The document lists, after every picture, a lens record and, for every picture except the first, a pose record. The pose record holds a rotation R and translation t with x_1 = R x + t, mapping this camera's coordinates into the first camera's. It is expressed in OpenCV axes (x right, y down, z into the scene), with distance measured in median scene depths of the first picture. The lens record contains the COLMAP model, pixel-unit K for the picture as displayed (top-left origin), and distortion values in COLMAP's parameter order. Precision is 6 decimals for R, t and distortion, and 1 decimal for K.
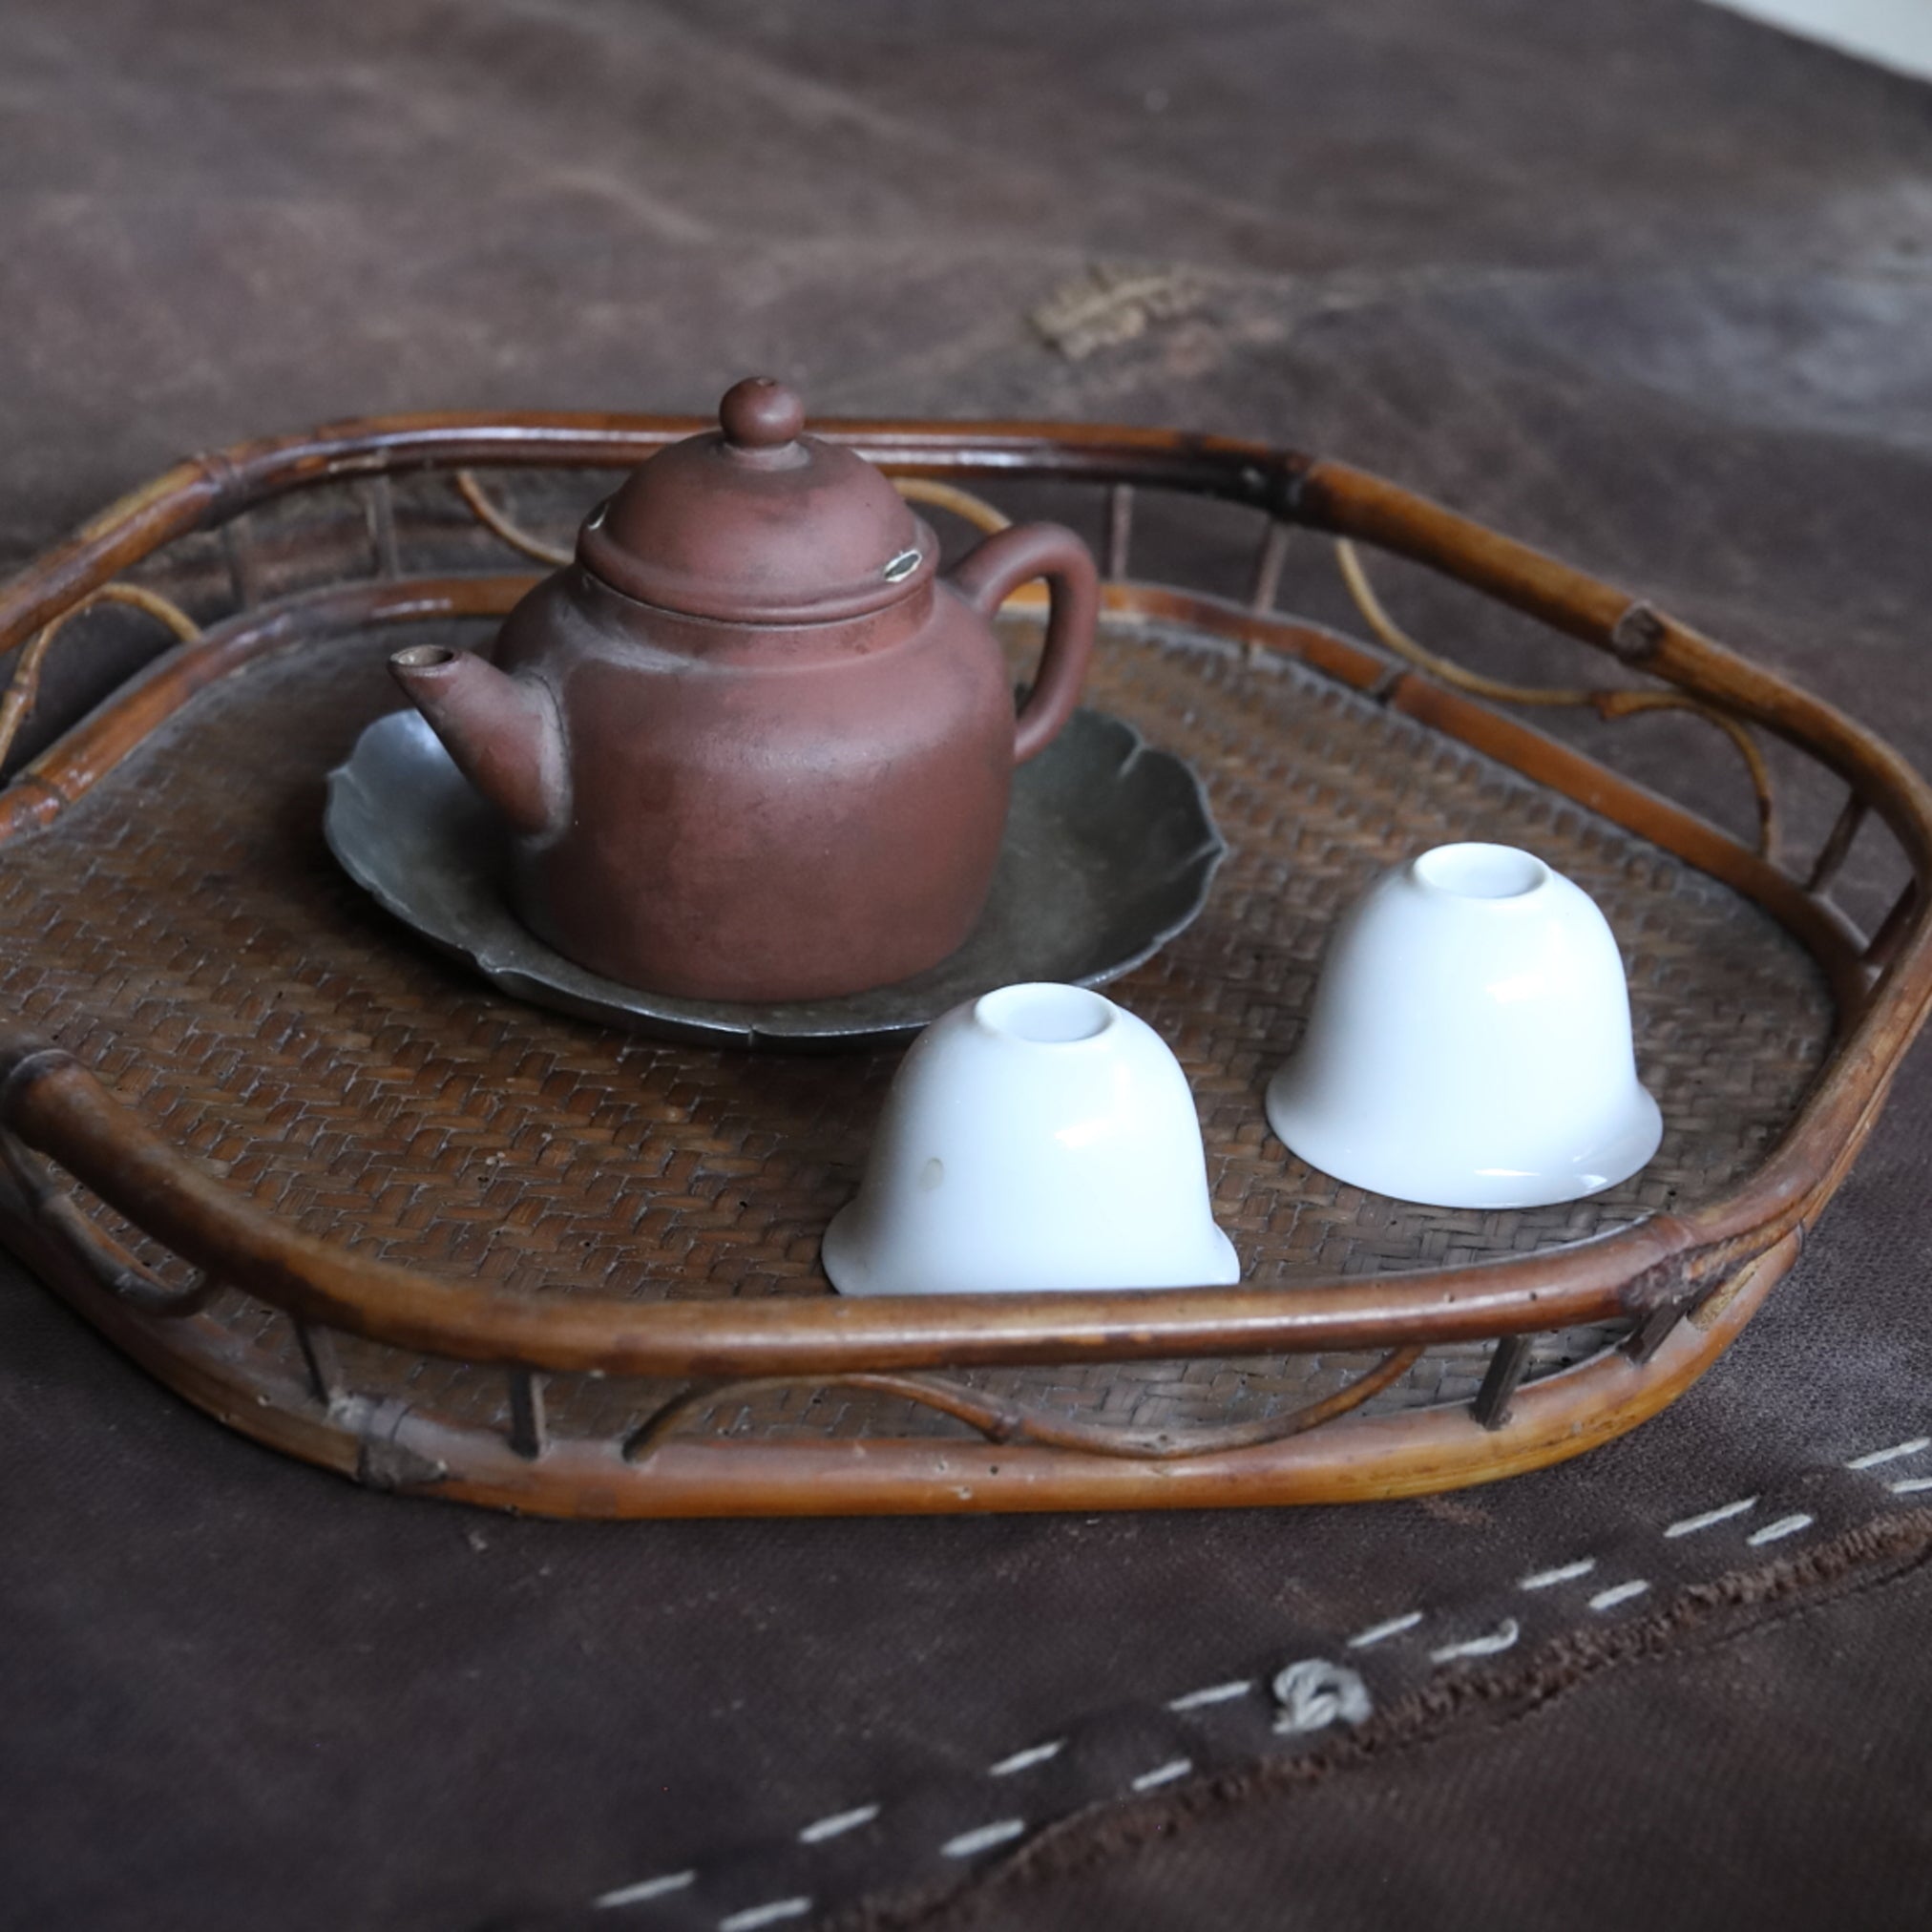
lens RADIAL K [[5109.8, 0, 966.0], [0, 5109.8, 966.0], [0, 0, 1]] dist [-0.051786, 0.671630]
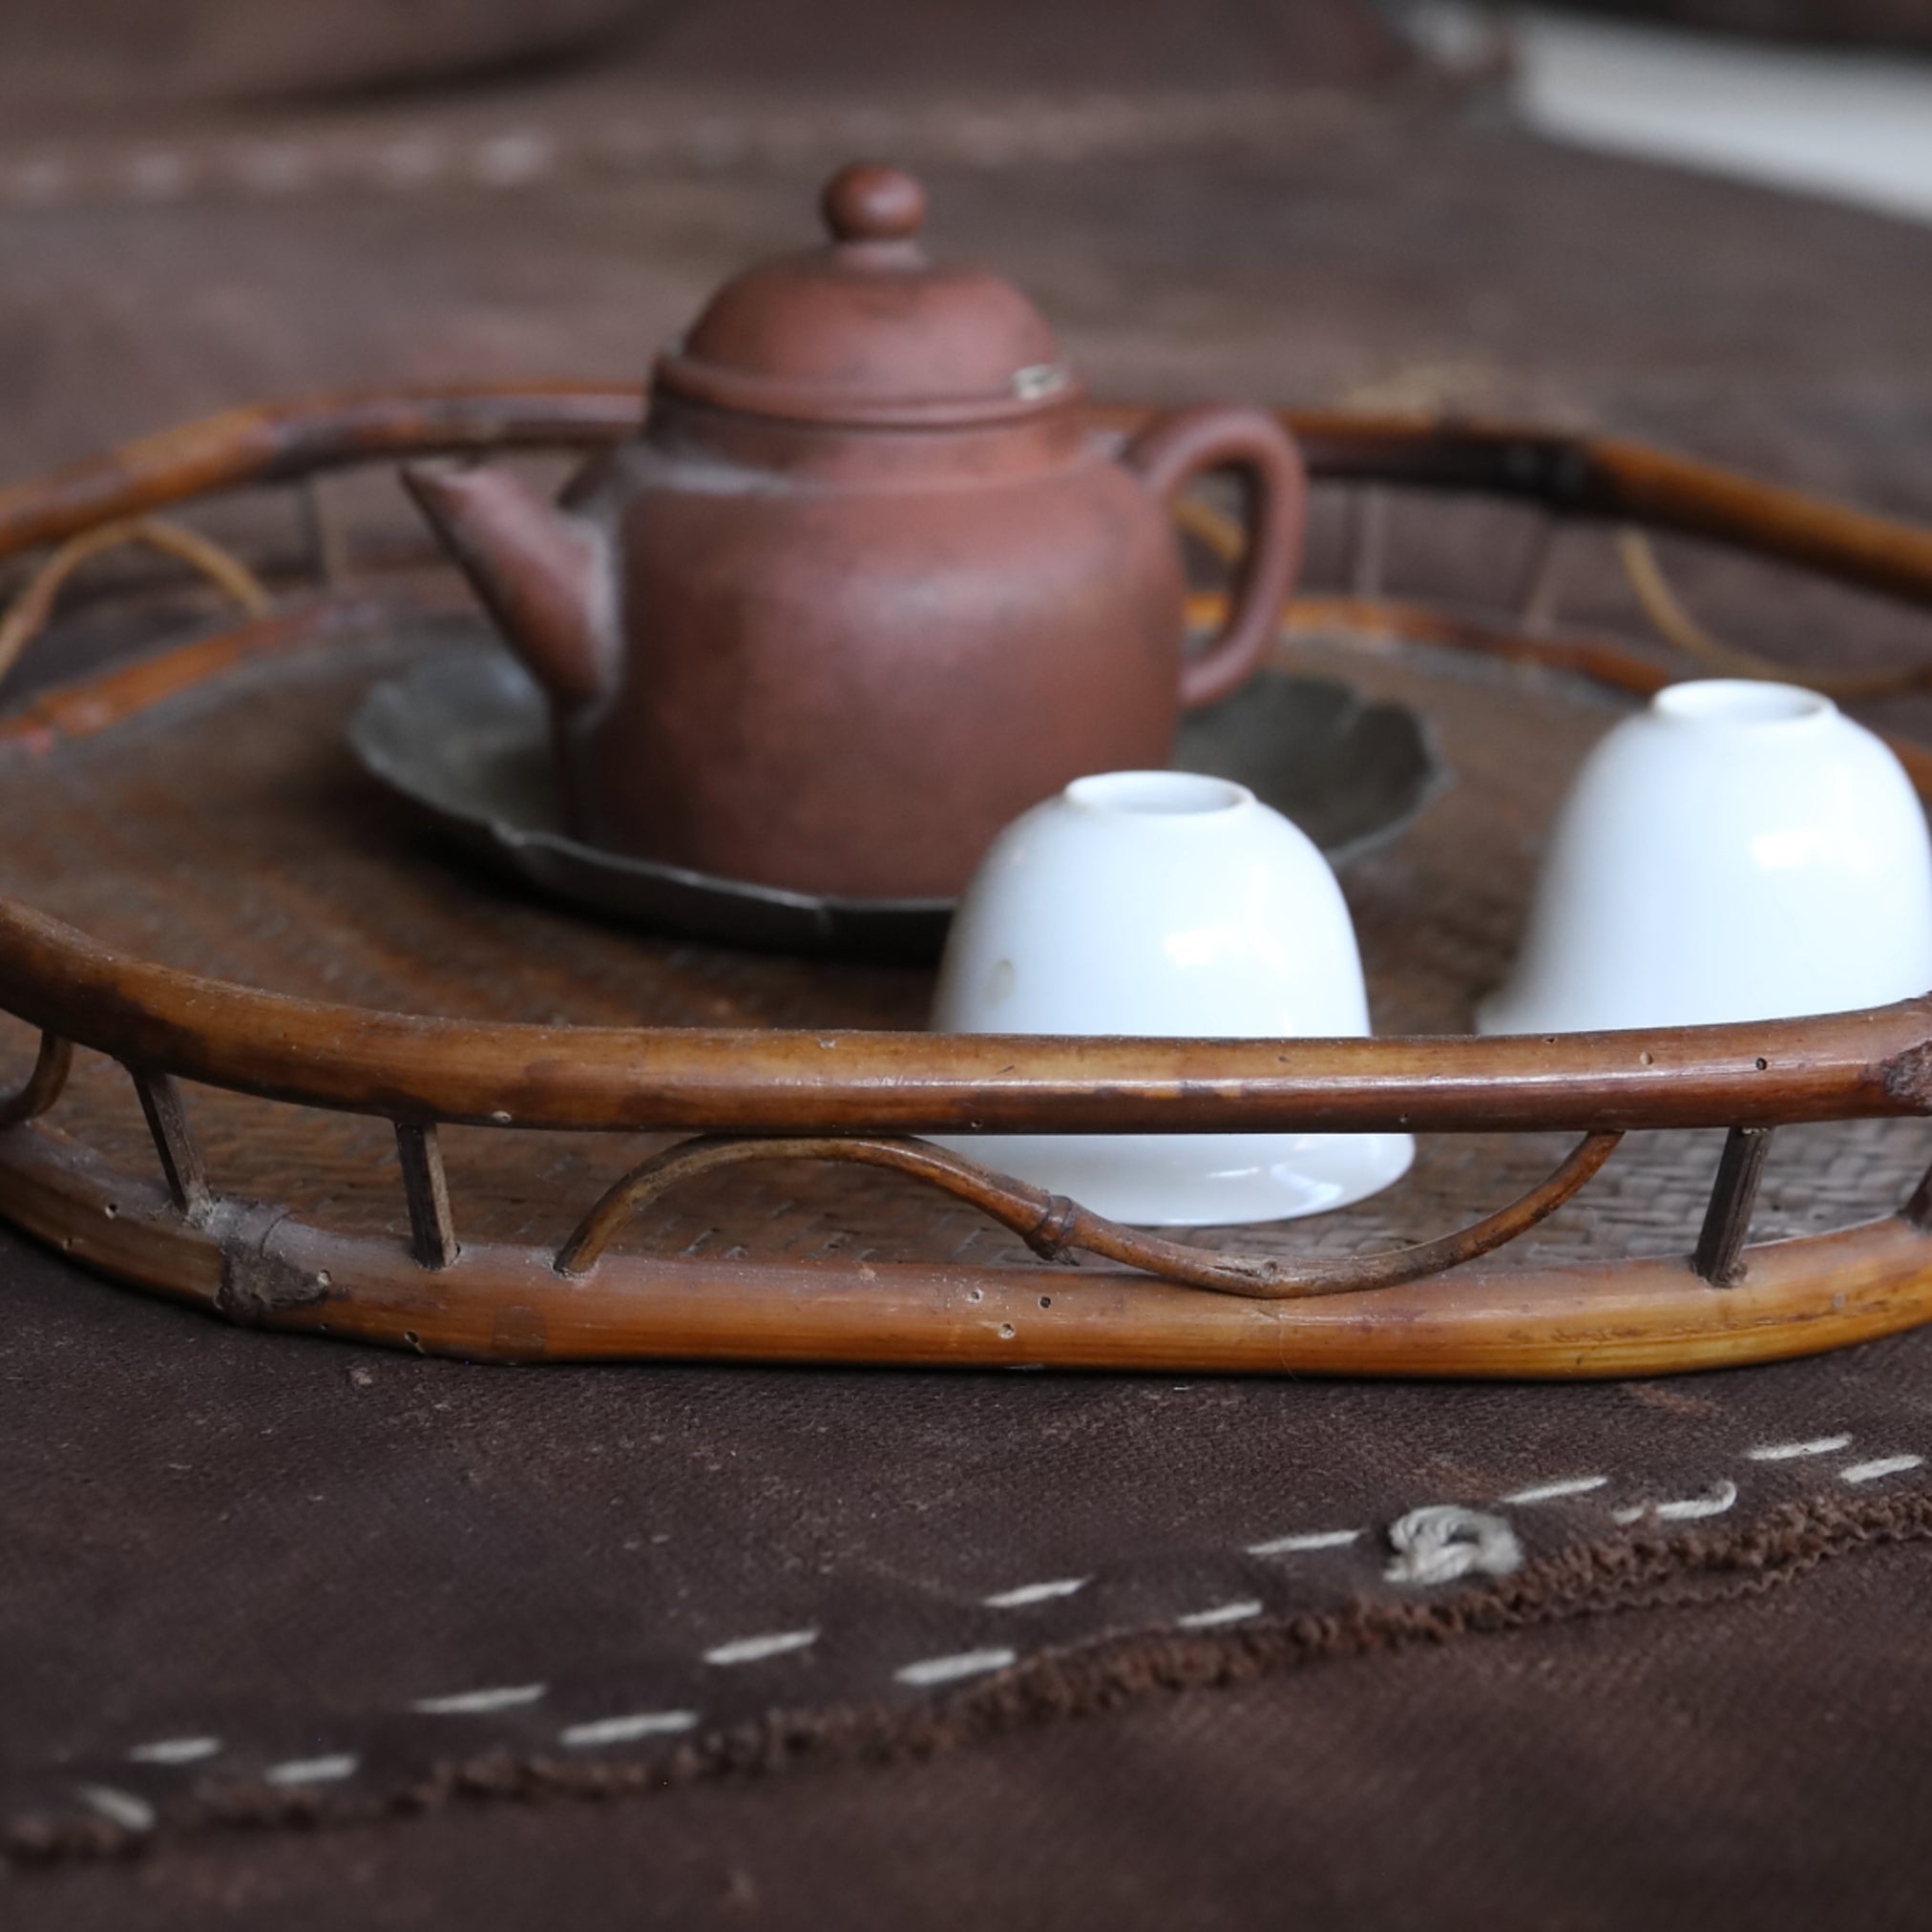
lens RADIAL K [[5109.8, 0, 966.0], [0, 5109.8, 966.0], [0, 0, 1]] dist [-0.051786, 0.671630]
pose [[0.995189, 0.007588, -0.097675, 0.067942], [-0.022637, 0.987826, -0.153905, 0.168078], [0.095318, 0.155376, 0.983246, 0.252319]]
